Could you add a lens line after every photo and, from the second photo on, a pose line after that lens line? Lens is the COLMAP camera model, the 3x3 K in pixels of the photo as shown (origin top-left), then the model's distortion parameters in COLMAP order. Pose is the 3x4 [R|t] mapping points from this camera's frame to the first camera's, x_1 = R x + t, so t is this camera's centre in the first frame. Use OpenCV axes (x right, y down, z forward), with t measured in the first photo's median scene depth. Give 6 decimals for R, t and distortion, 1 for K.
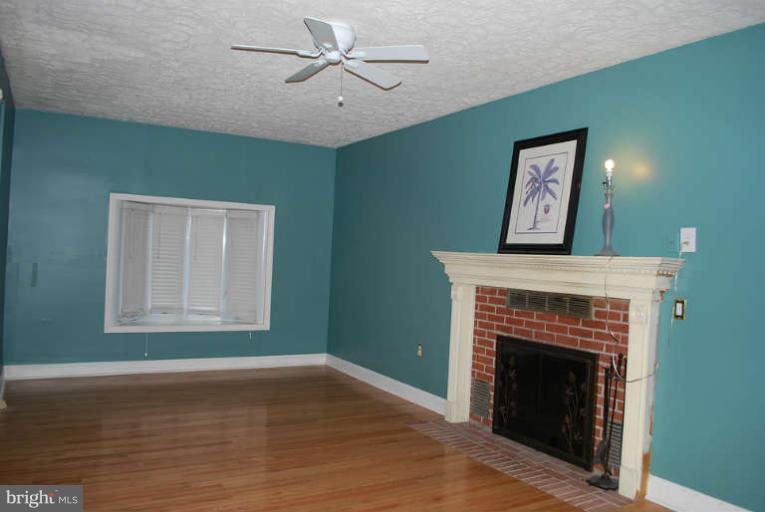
lens RADIAL K [[603.9, 0, 382.5], [0, 603.9, 256.0], [0, 0, 1]] dist [-0.078744, -0.003868]
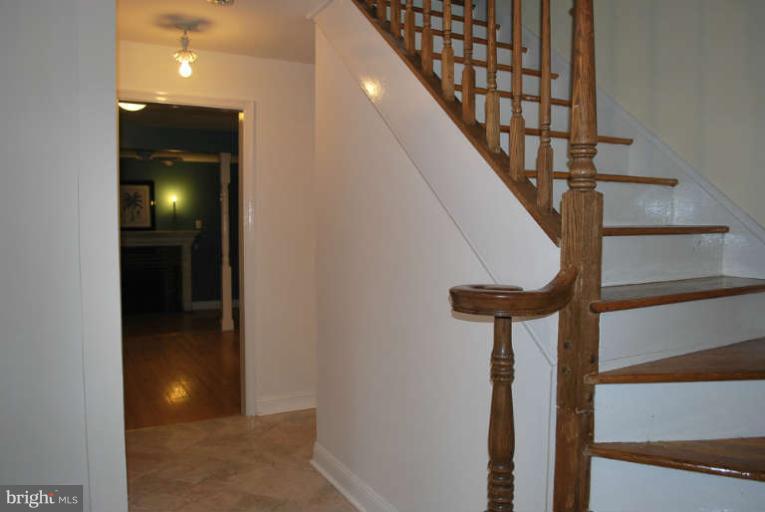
lens RADIAL K [[603.9, 0, 382.5], [0, 603.9, 256.0], [0, 0, 1]] dist [-0.078744, -0.003868]
pose [[0.022389, -0.098401, 0.994895, -2.111324], [-0.003204, 0.995132, 0.098496, -0.142180], [-0.999744, -0.005393, 0.021965, -0.052099]]
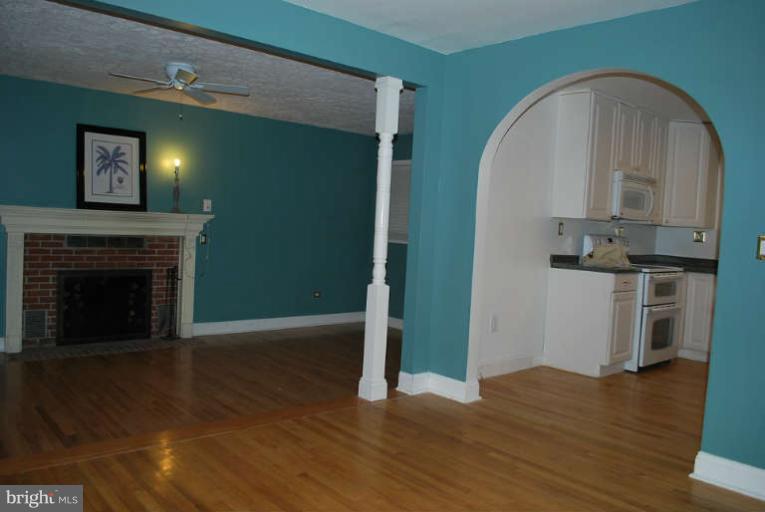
lens RADIAL K [[603.9, 0, 382.5], [0, 603.9, 256.0], [0, 0, 1]] dist [-0.078744, -0.003868]
pose [[-0.197078, -0.111384, 0.974040, -1.308093], [-0.064323, 0.992854, 0.100520, -0.080237], [-0.978275, -0.042843, -0.202834, 0.640490]]
